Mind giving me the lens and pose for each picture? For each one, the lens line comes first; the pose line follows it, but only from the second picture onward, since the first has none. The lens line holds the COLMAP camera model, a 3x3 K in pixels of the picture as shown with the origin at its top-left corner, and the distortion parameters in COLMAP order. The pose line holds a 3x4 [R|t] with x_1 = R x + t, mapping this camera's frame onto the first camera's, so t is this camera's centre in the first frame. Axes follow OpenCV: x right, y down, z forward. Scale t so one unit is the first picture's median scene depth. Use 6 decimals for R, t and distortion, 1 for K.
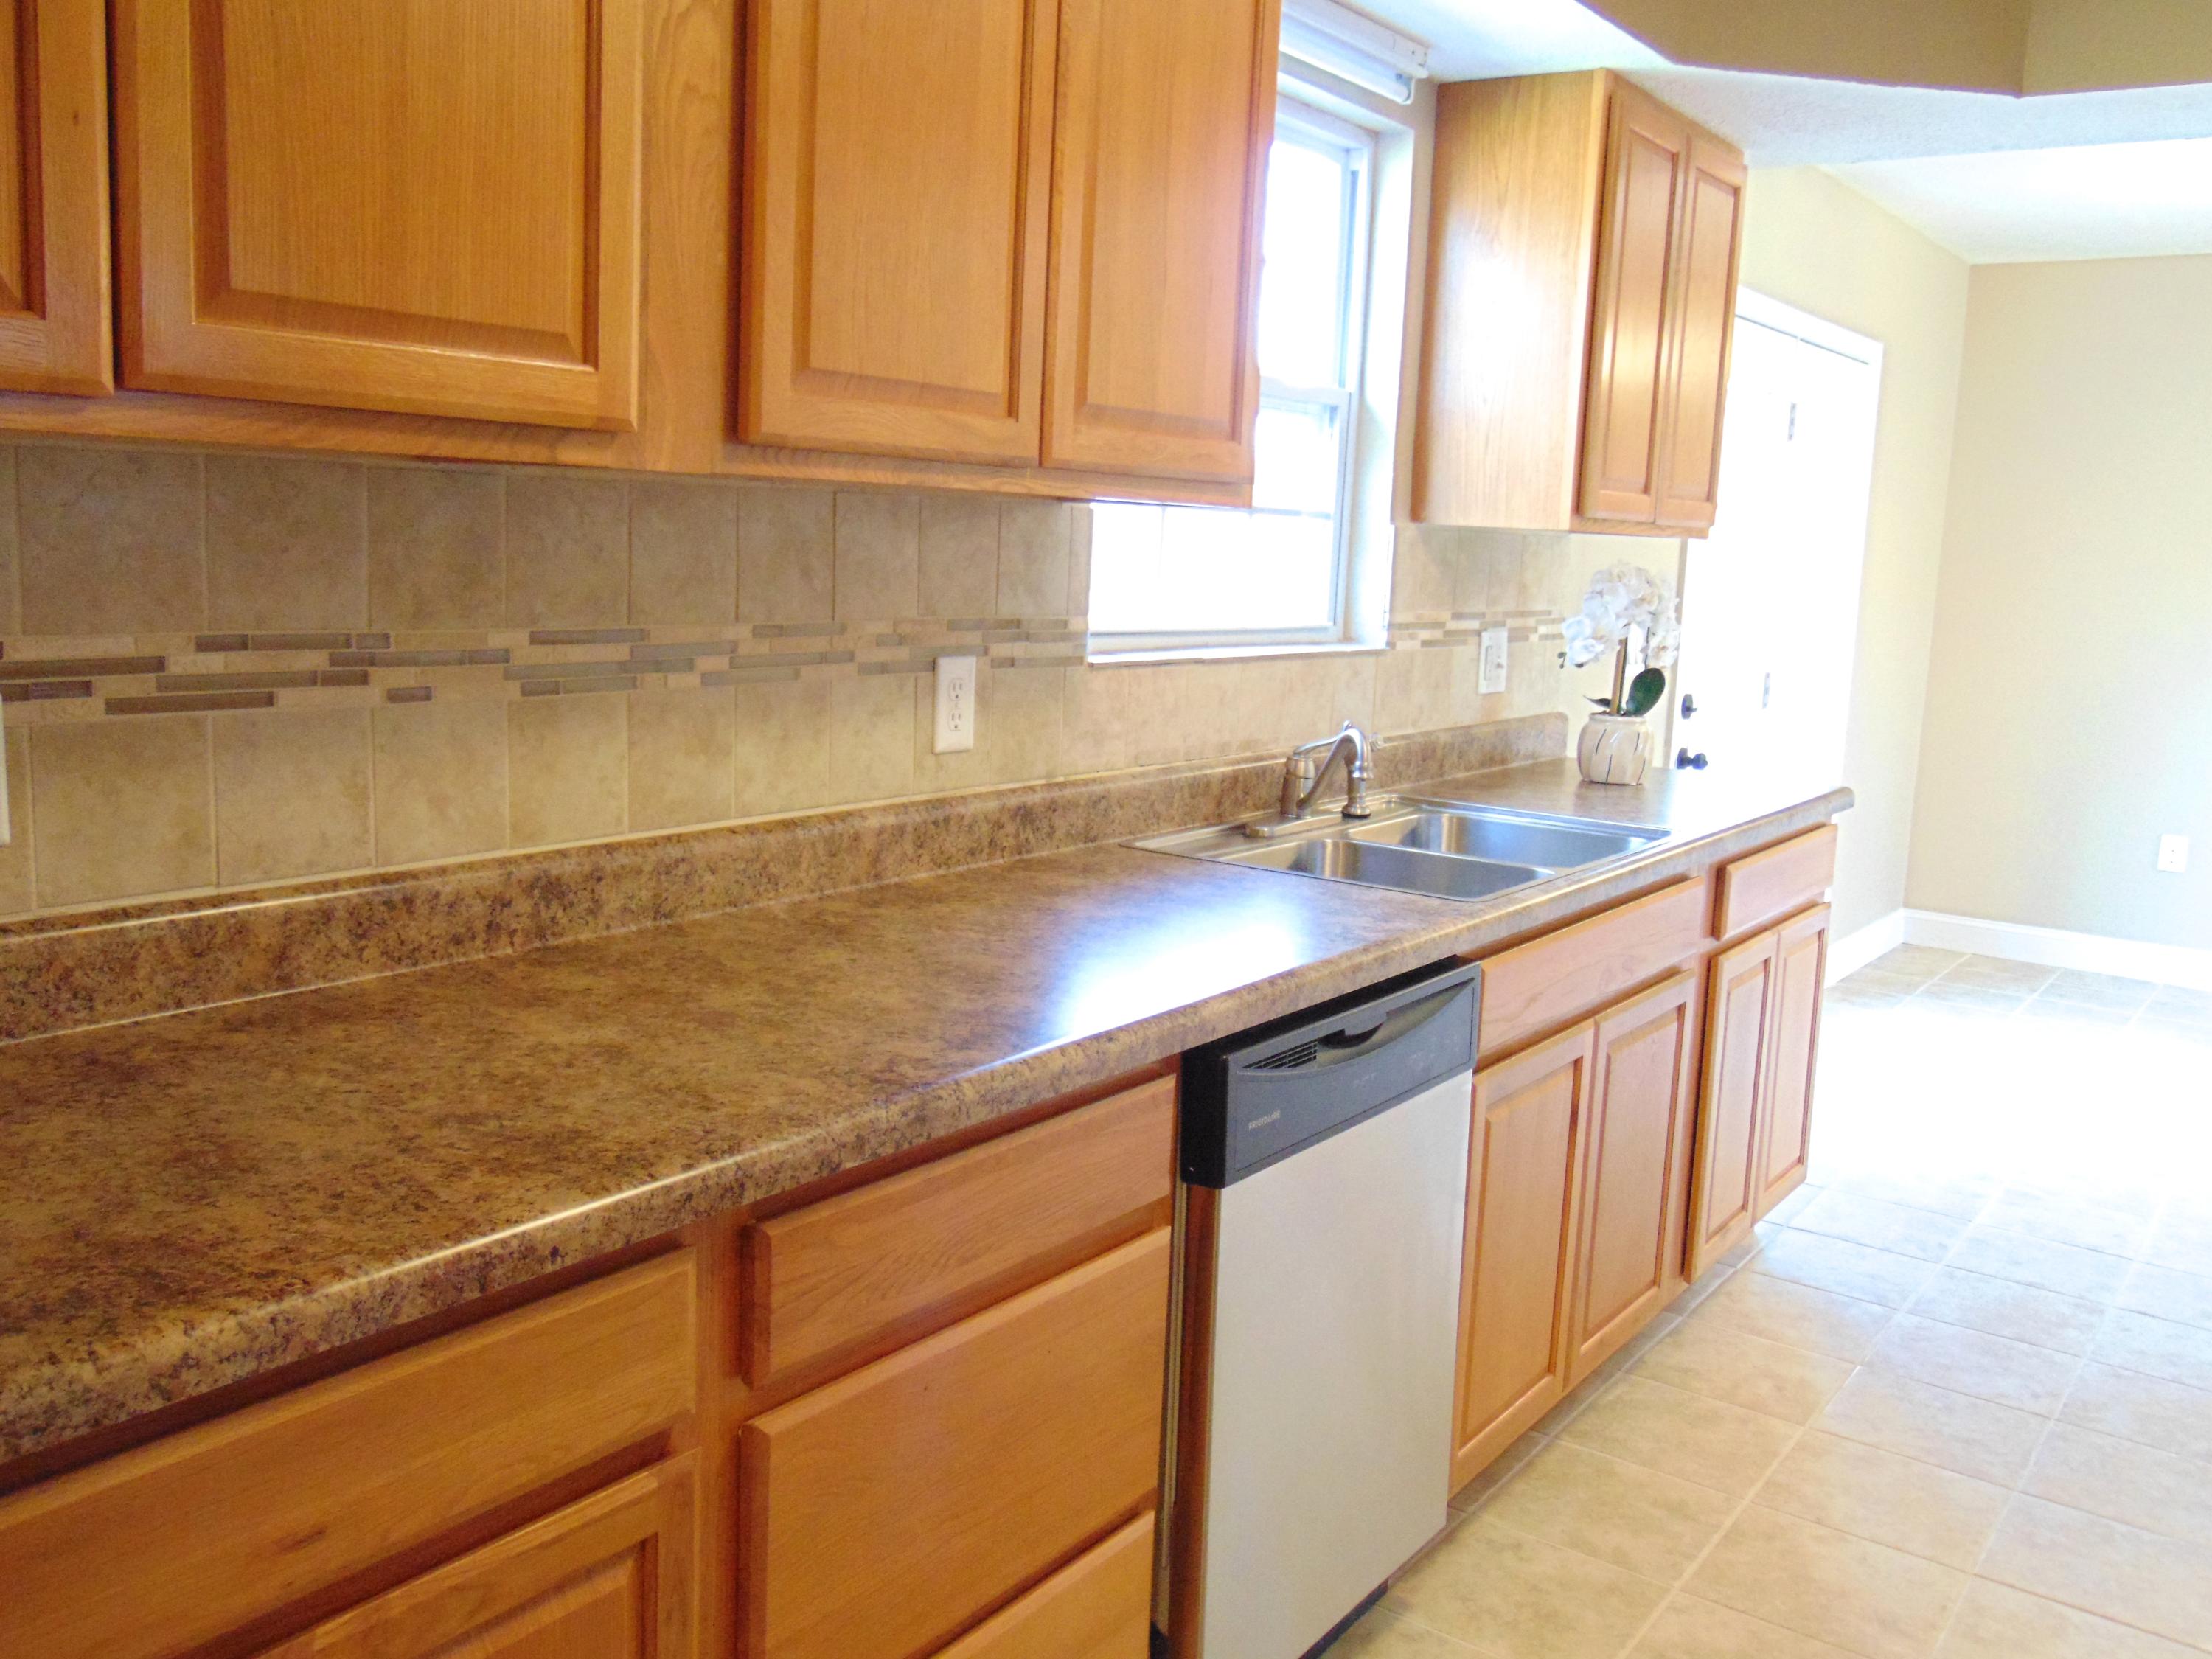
lens RADIAL K [[1912.7, 0, 1103.6], [0, 1912.7, 815.7], [0, 0, 1]] dist [-0.041603, 0.069781]
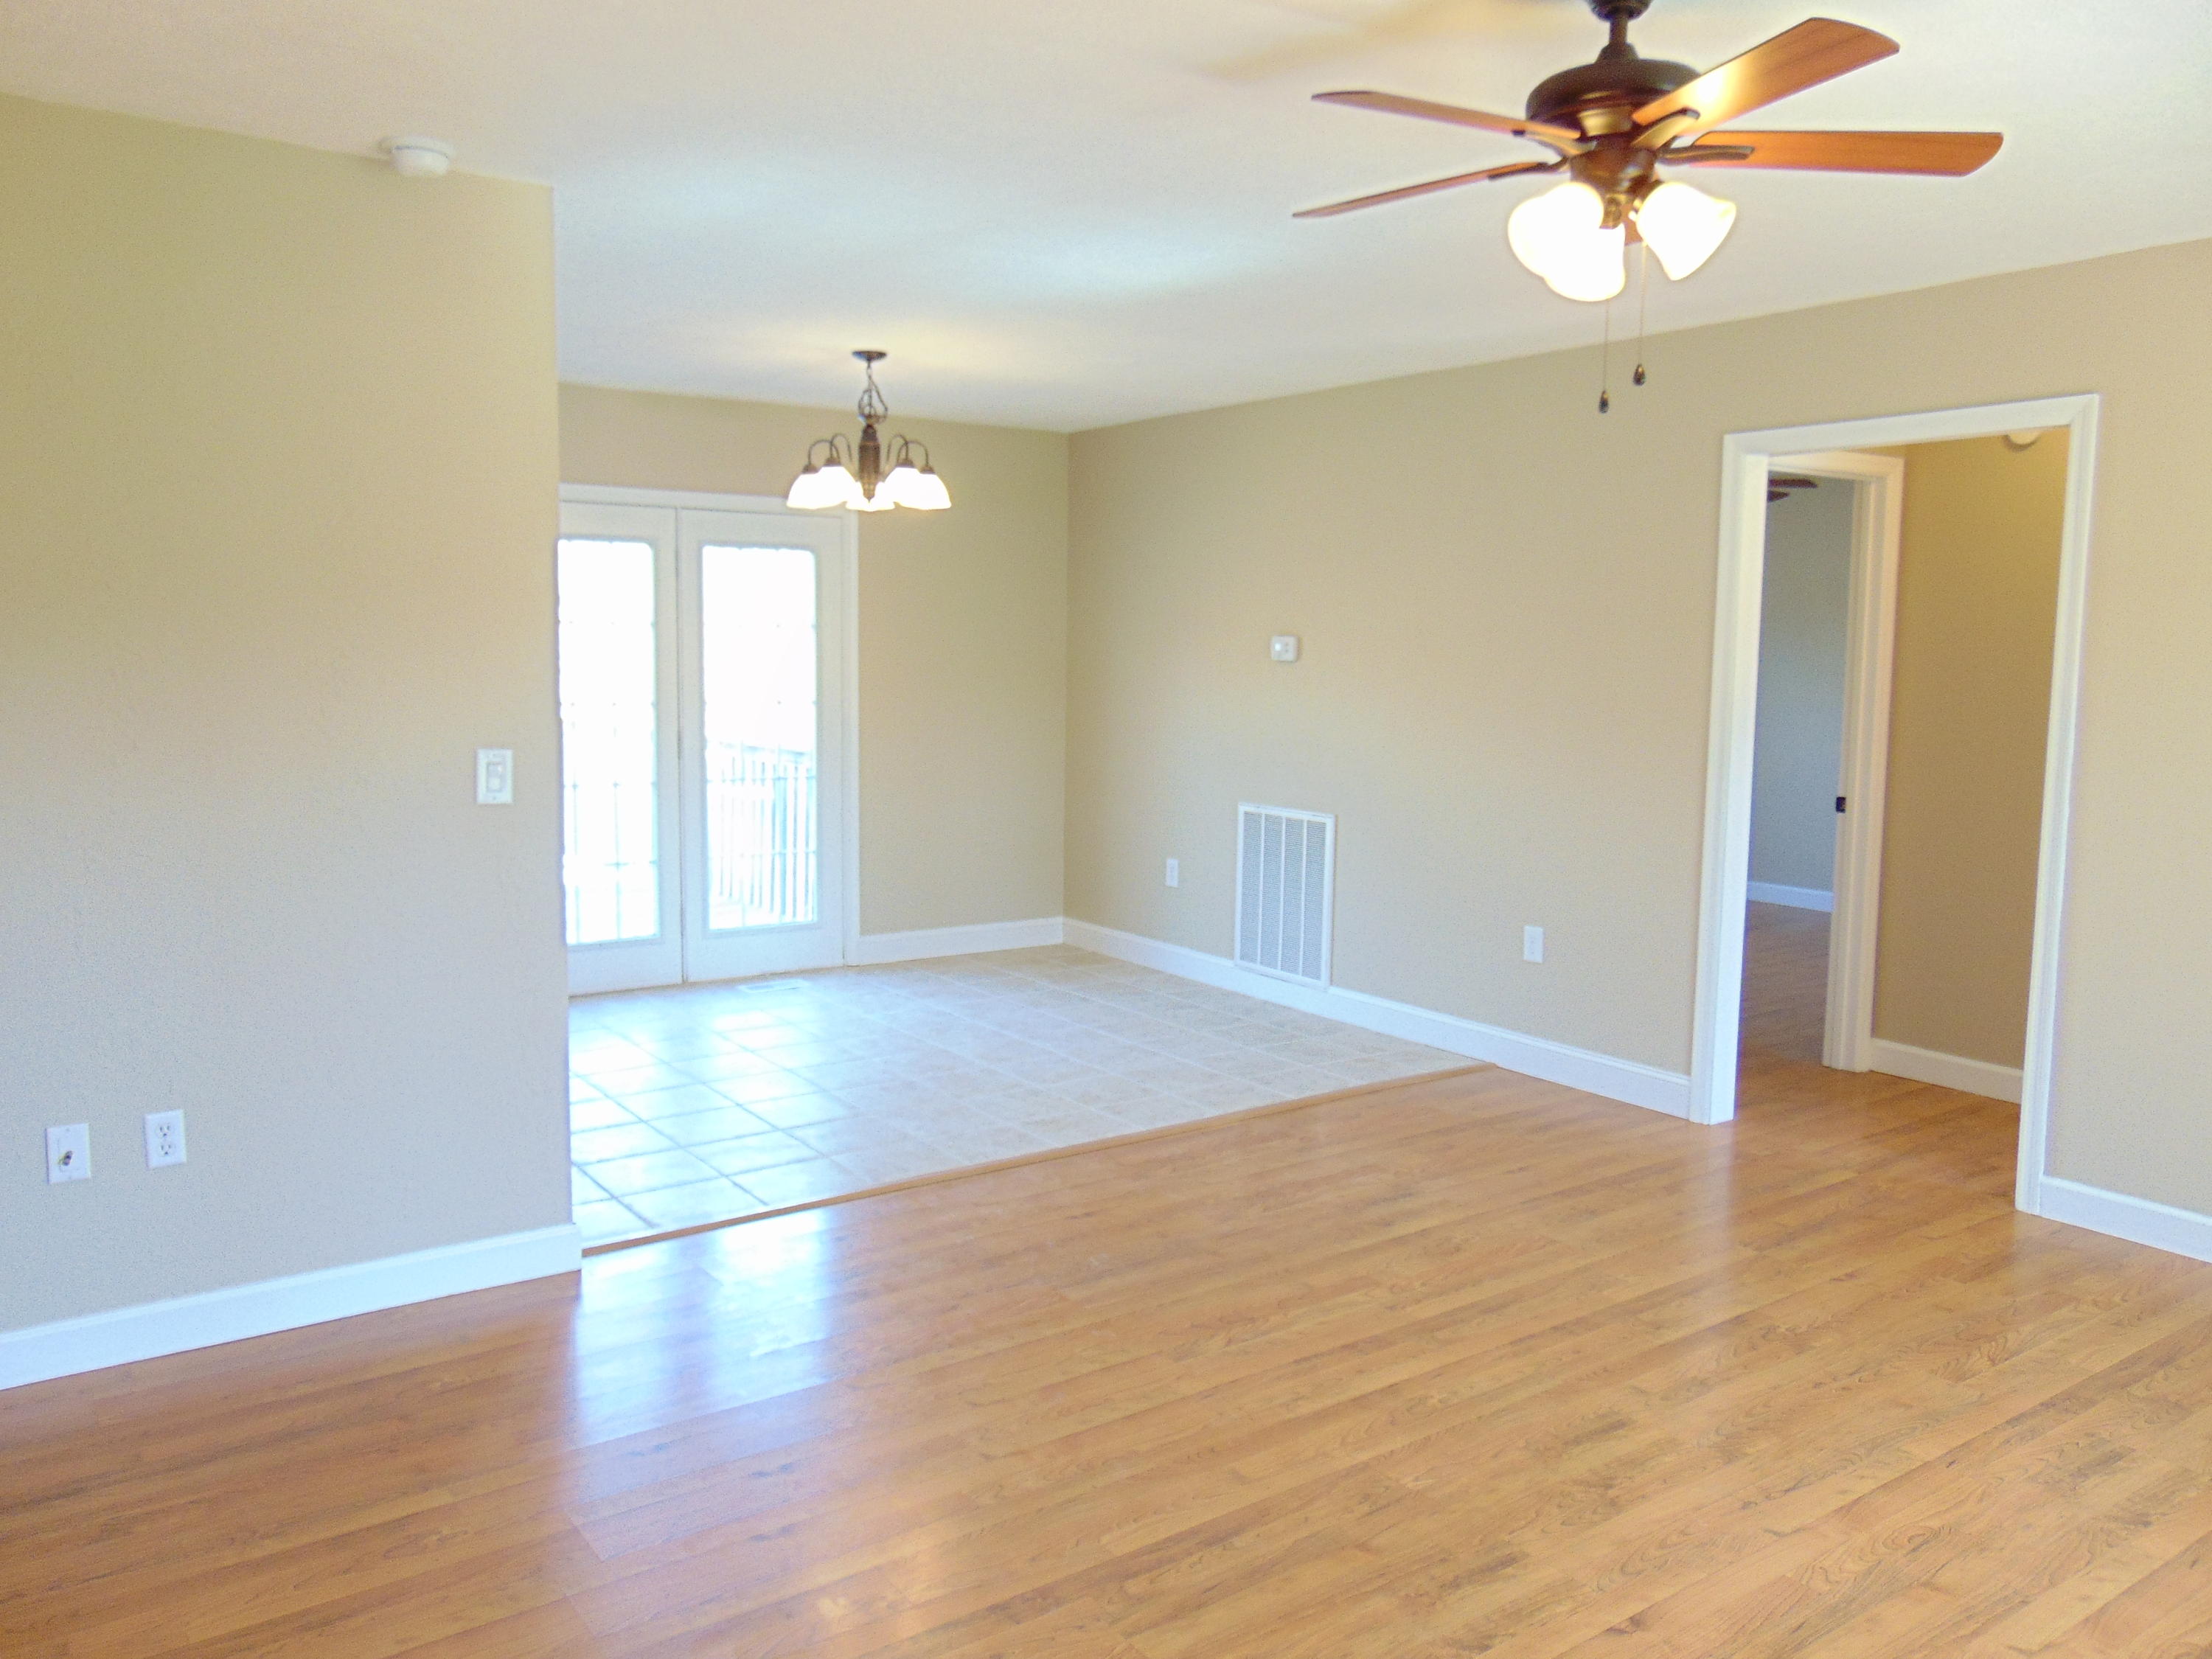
lens RADIAL K [[1656.4, 0, 1093.8], [0, 1656.4, 836.6], [0, 0, 1]] dist [-0.034729, 0.071438]
pose [[0.946098, 0.005820, -0.323829, 1.950273], [-0.019304, 0.999074, -0.038444, 0.088514], [0.323305, 0.042623, 0.945334, -0.192048]]
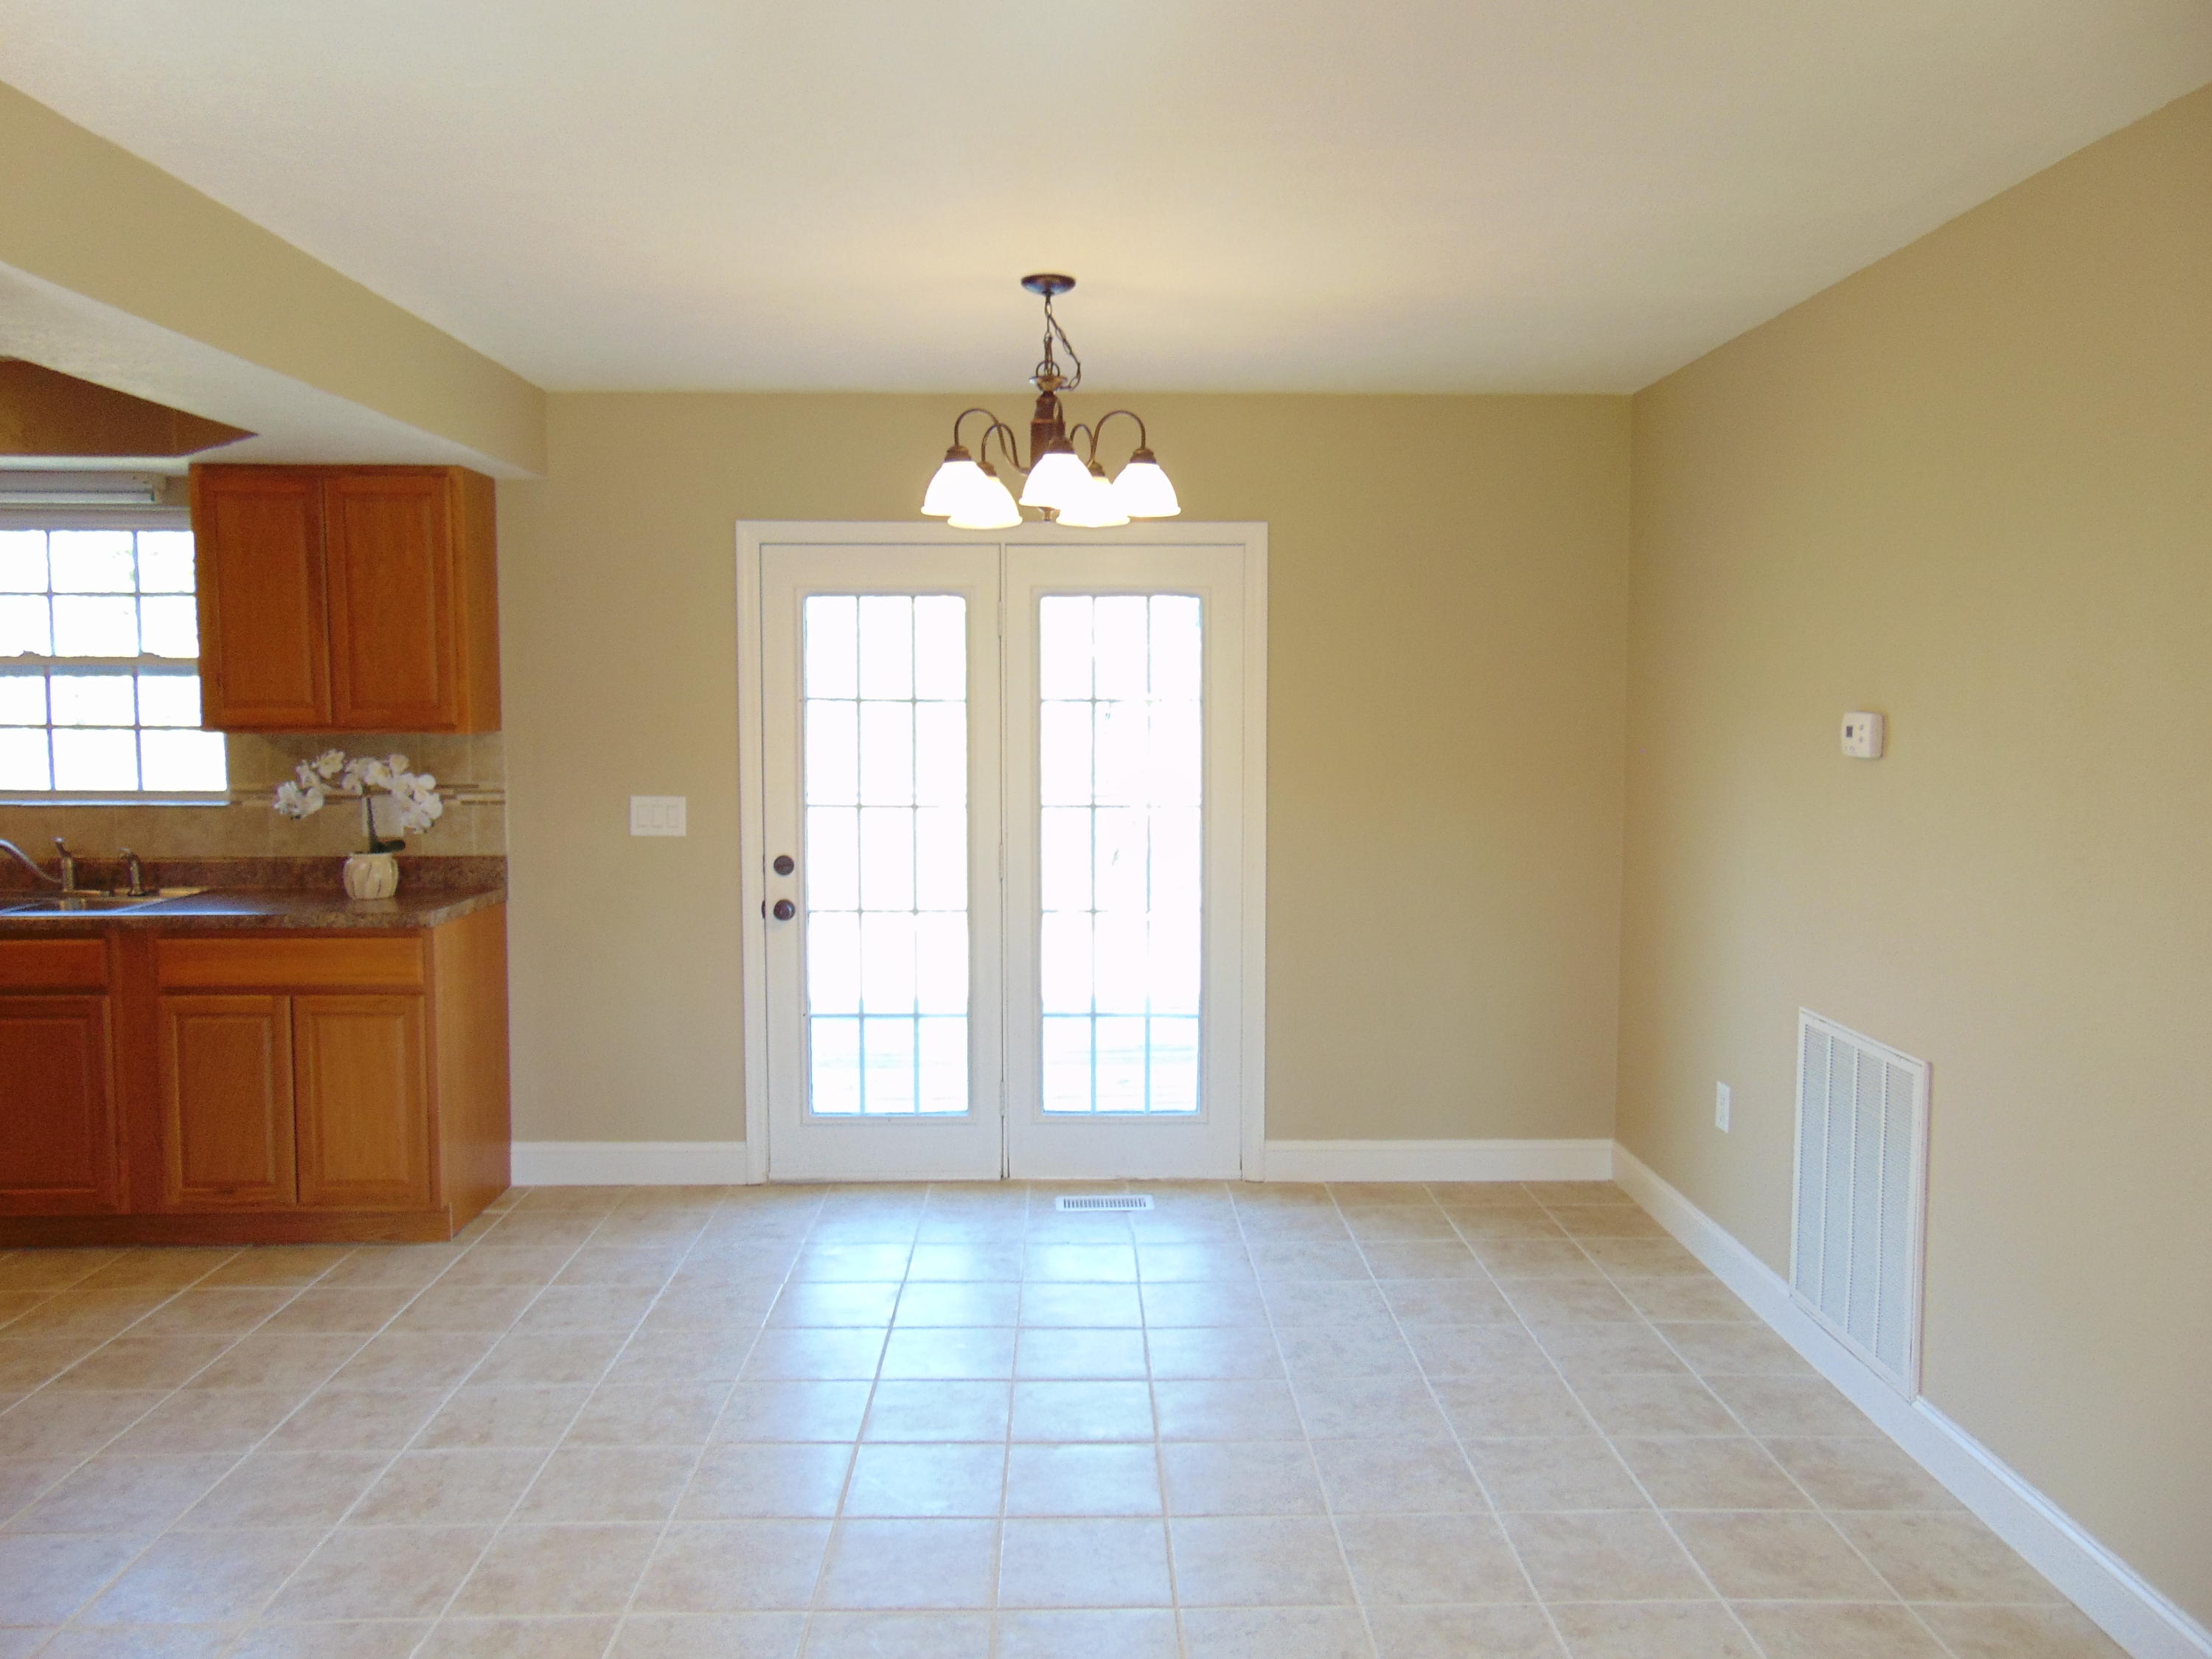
lens RADIAL K [[1656.4, 0, 1104.0], [0, 1656.4, 818.6], [0, 0, 1]] dist [-0.034729, 0.071438]
pose [[0.599726, 0.016824, -0.800028, 2.098487], [-0.093964, 0.994343, -0.049528, -0.088237], [0.794669, 0.104877, 0.597915, 0.865337]]
